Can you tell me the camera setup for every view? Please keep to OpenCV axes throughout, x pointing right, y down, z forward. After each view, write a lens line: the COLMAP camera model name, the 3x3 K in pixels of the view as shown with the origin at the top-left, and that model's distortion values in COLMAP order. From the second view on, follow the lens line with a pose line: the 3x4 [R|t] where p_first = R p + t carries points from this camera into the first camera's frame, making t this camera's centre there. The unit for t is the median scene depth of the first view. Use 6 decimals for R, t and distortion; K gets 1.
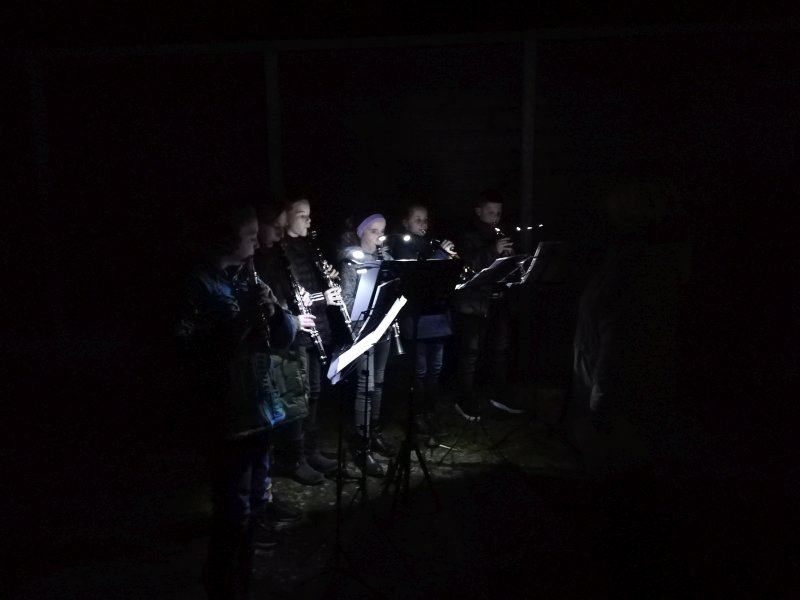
lens RADIAL K [[619.9, 0, 398.6], [0, 619.9, 293.2], [0, 0, 1]] dist [0.058806, -0.071796]
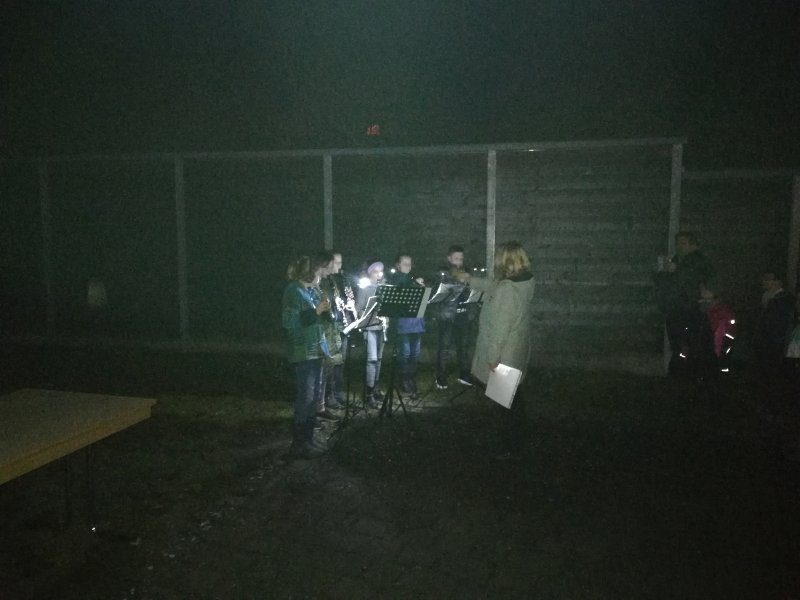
lens RADIAL K [[619.9, 0, 408.4], [0, 619.9, 295.0], [0, 0, 1]] dist [0.058806, -0.071796]
pose [[0.994731, 0.009827, -0.102044, 0.219513], [-0.016148, 0.997989, -0.061299, 0.072300], [0.101236, 0.062624, 0.992889, -0.701879]]
